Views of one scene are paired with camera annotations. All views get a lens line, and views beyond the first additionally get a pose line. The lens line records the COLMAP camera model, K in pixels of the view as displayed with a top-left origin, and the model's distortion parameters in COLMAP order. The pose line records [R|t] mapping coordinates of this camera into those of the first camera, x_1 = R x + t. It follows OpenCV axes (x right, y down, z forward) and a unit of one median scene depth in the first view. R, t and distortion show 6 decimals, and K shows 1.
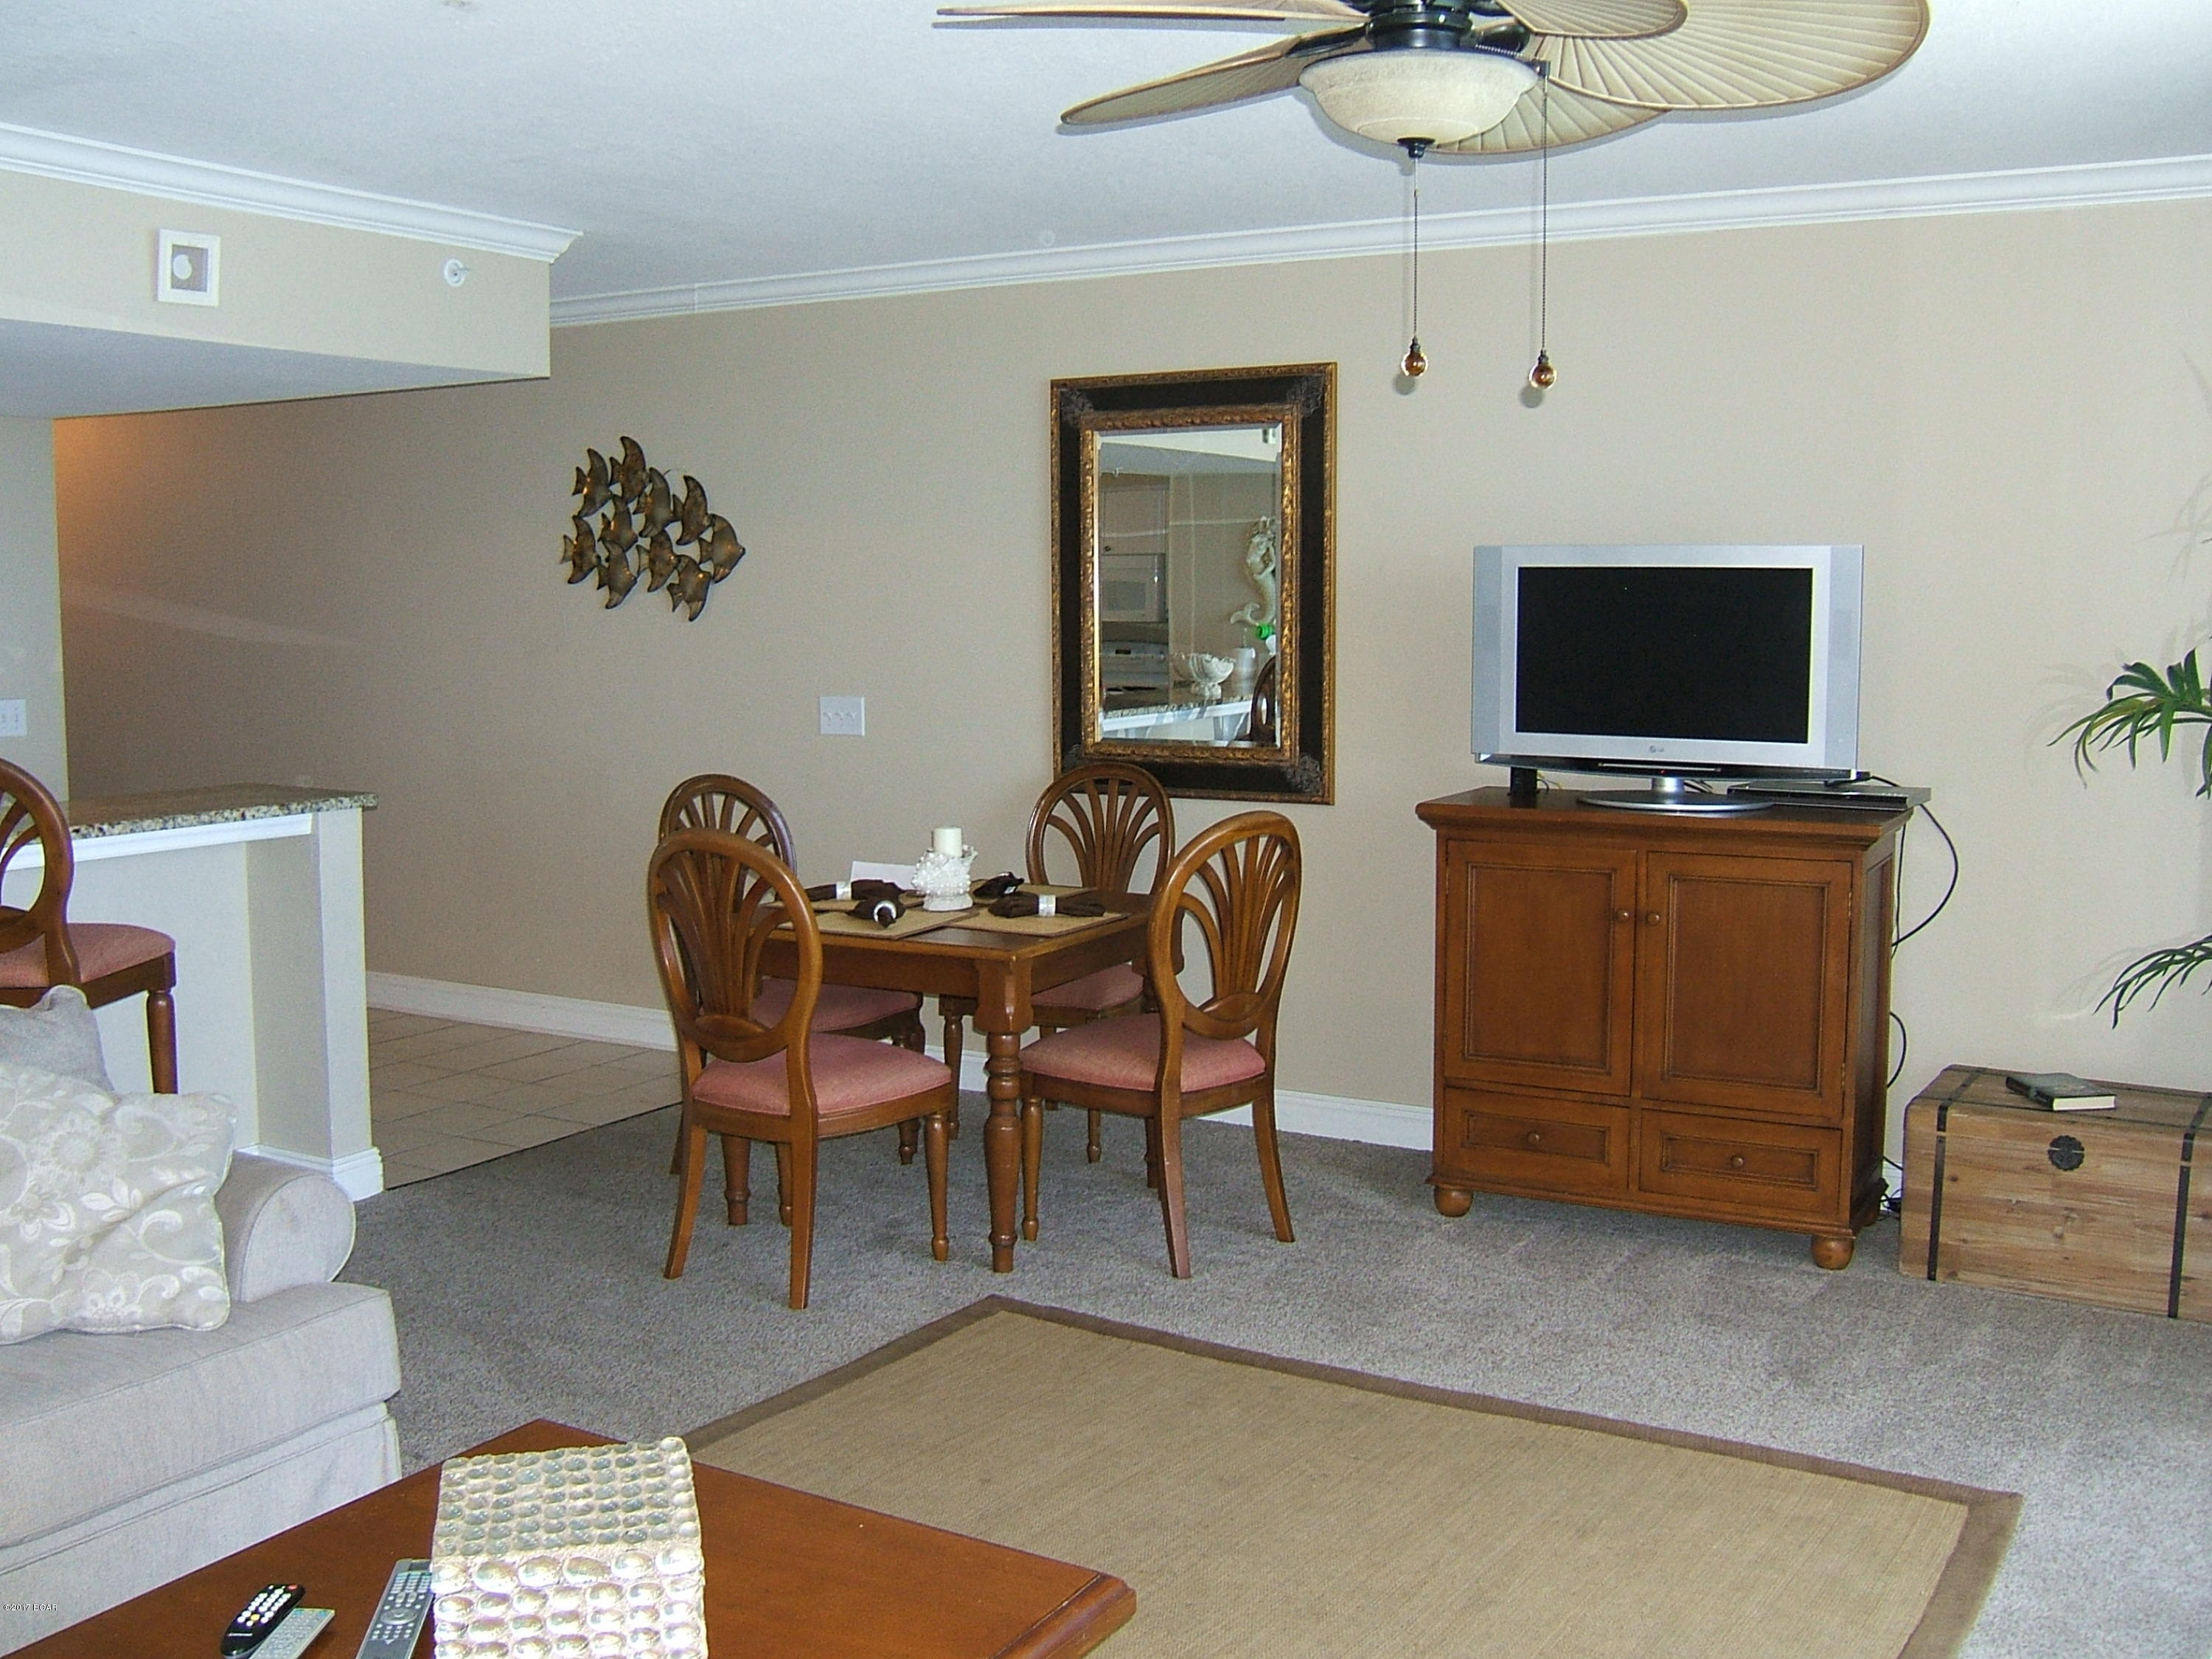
lens RADIAL K [[2133.2, 0, 1098.4], [0, 2133.2, 832.5], [0, 0, 1]] dist [-0.140435, 0.109085]
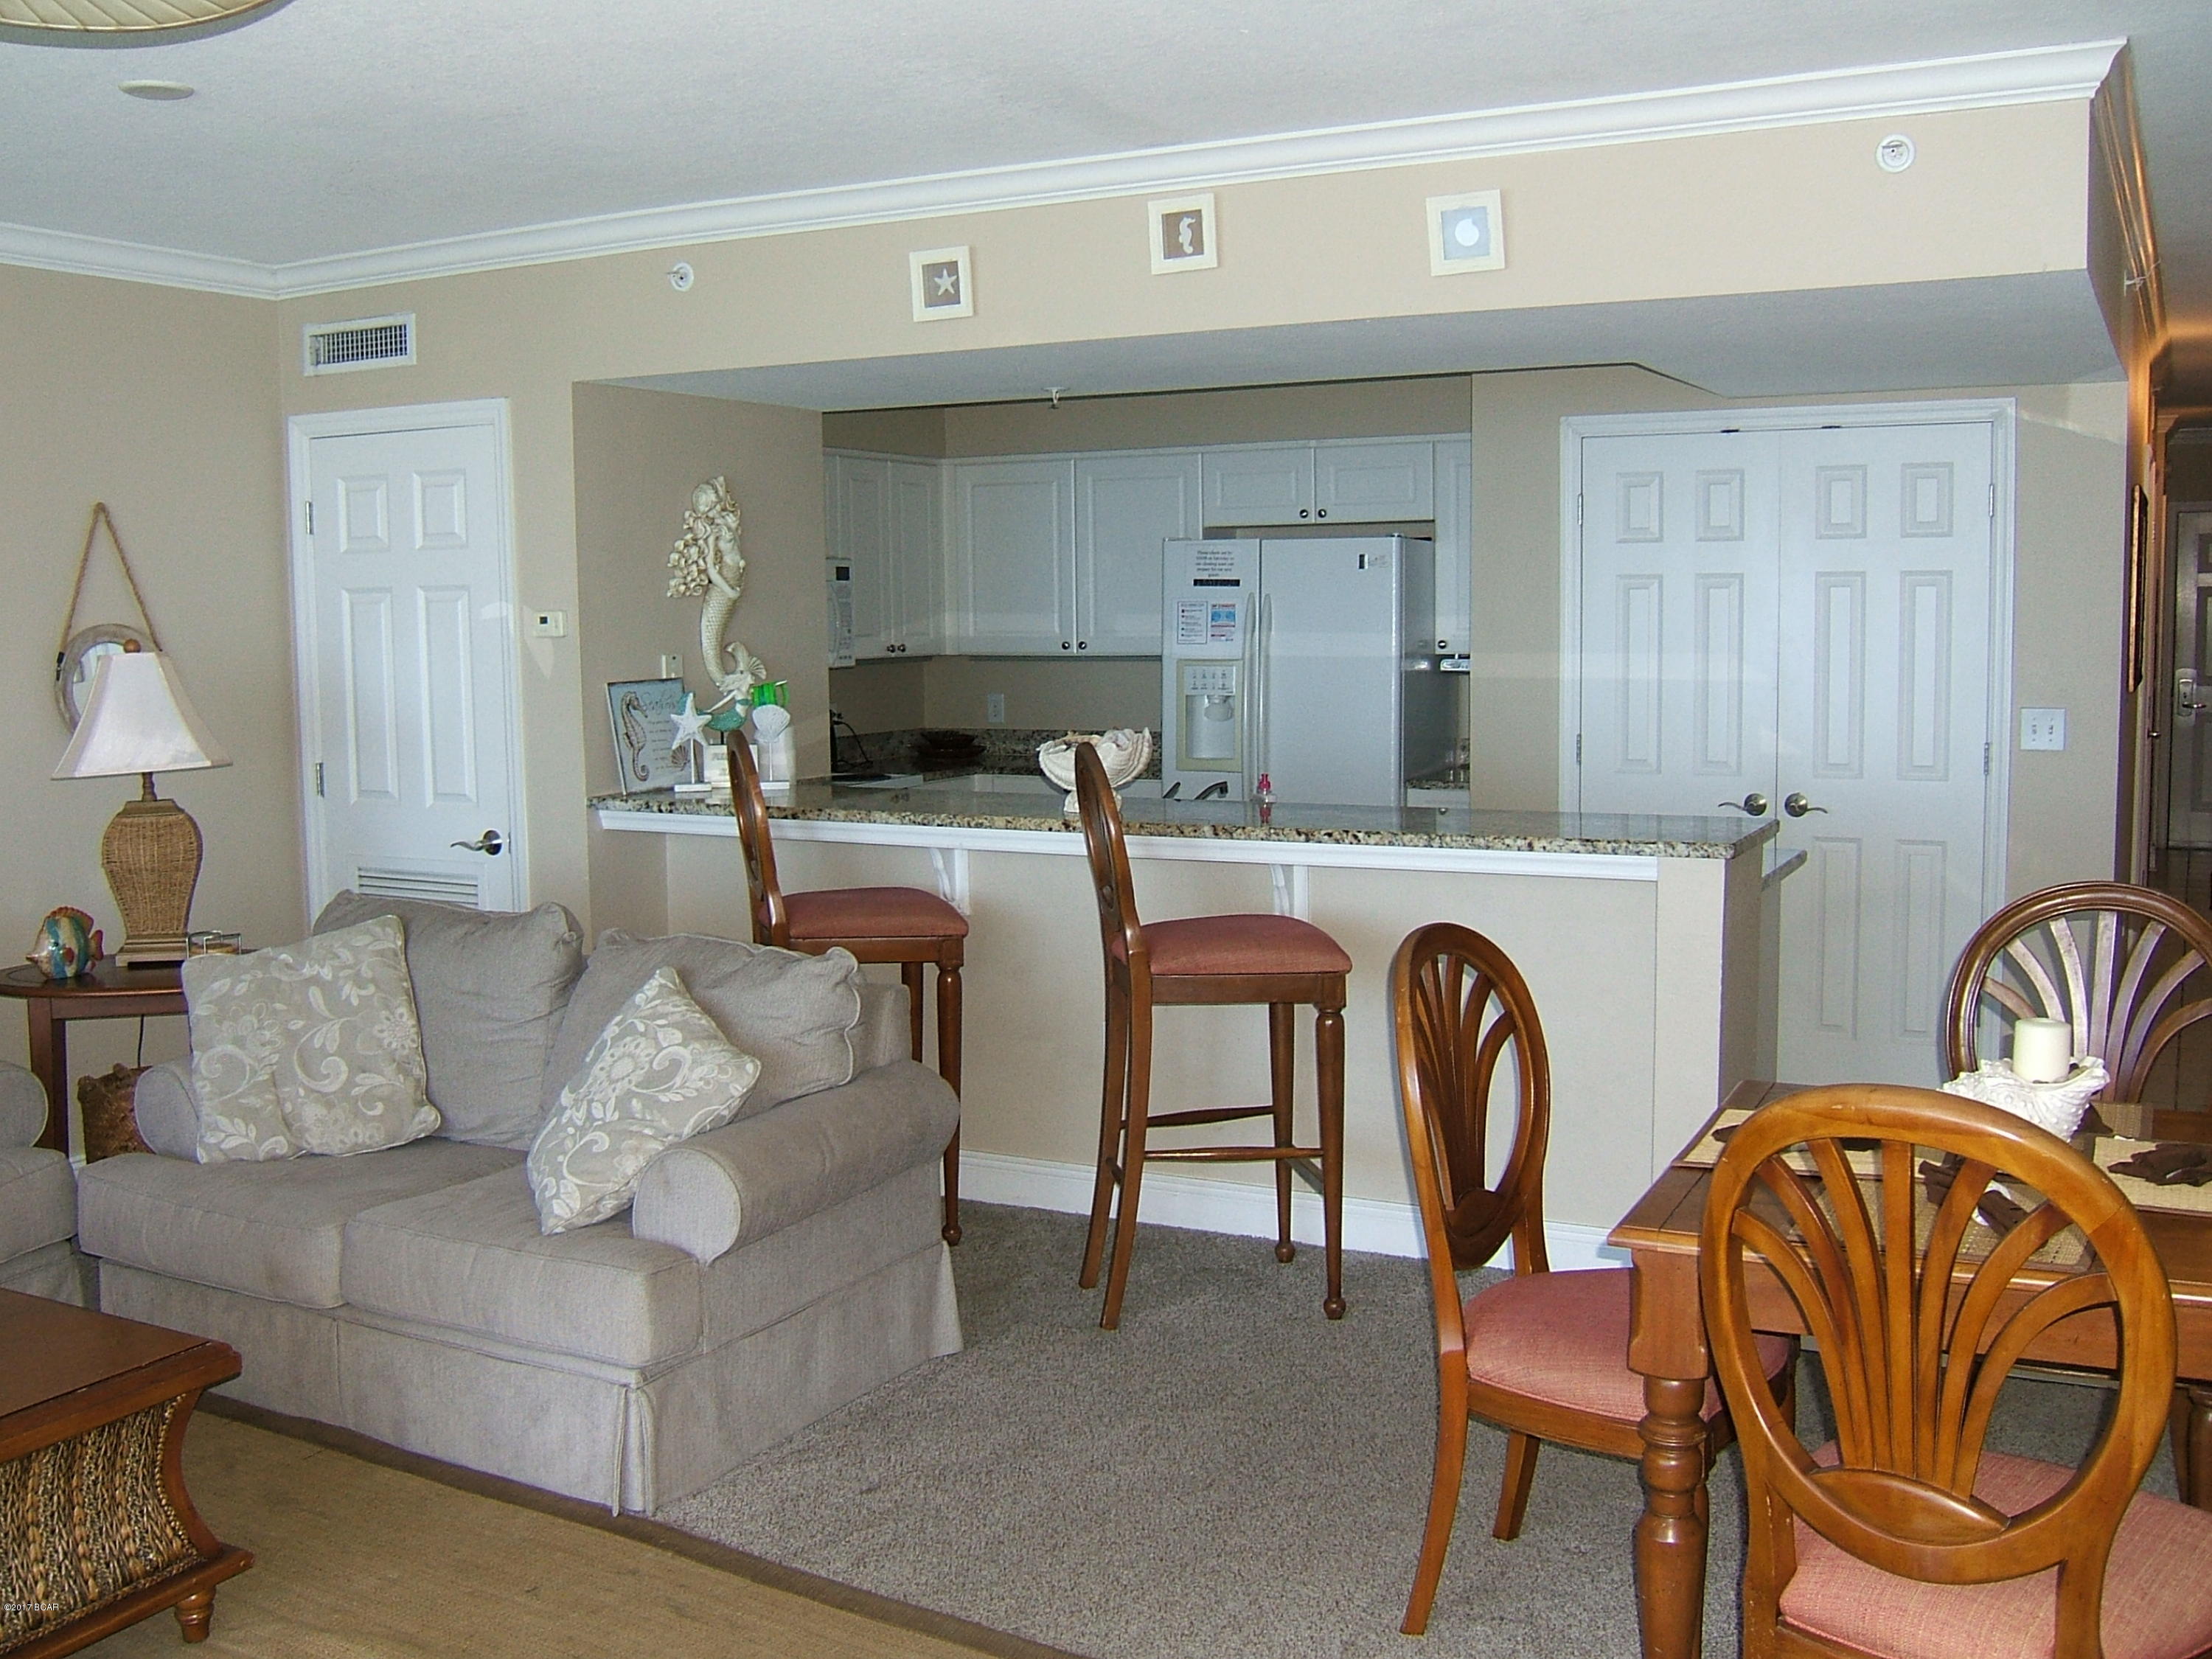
lens RADIAL K [[2133.2, 0, 1098.4], [0, 2133.2, 832.5], [0, 0, 1]] dist [-0.140435, 0.109085]
pose [[0.034097, 0.104837, -0.993905, 0.501964], [-0.095704, 0.990255, 0.101169, -0.092320], [0.994826, 0.091671, 0.043799, 0.835289]]
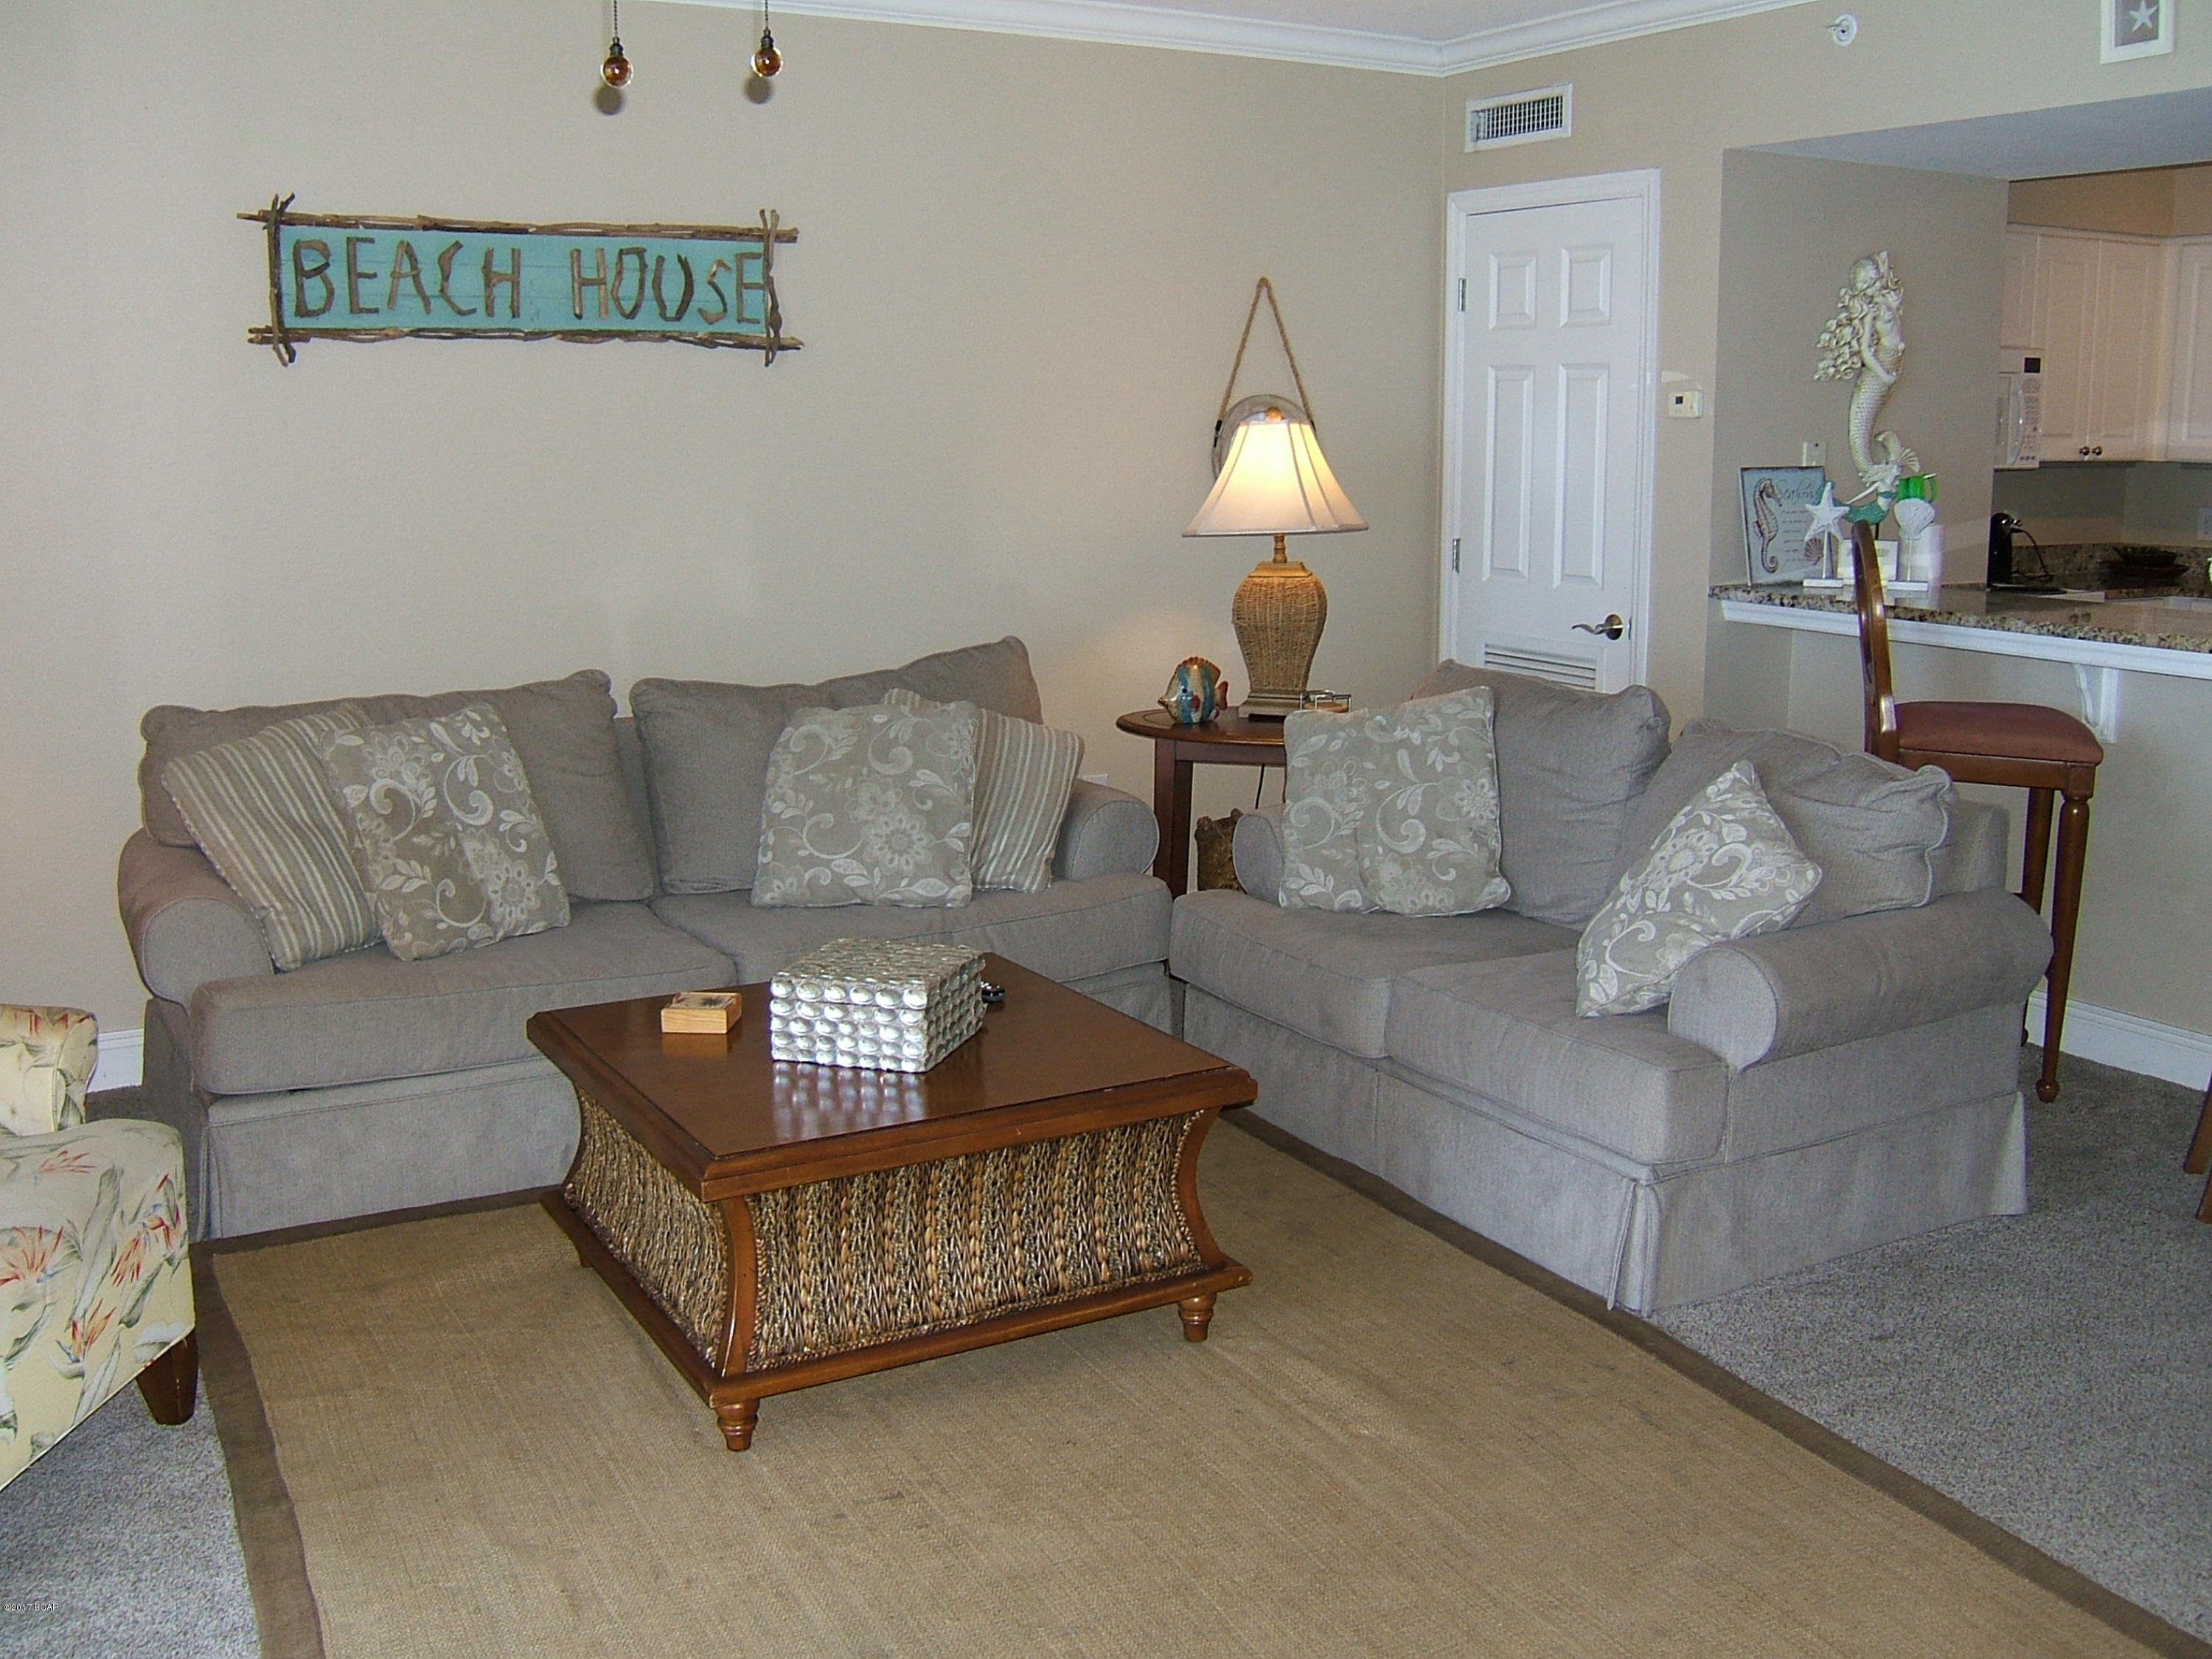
lens RADIAL K [[2133.2, 0, 1098.4], [0, 2133.2, 832.5], [0, 0, 1]] dist [-0.140435, 0.109085]
pose [[-0.503529, 0.166075, -0.847867, 0.466137], [-0.091268, 0.965636, 0.243345, -0.082790], [0.859144, 0.199914, -0.471068, 0.879918]]
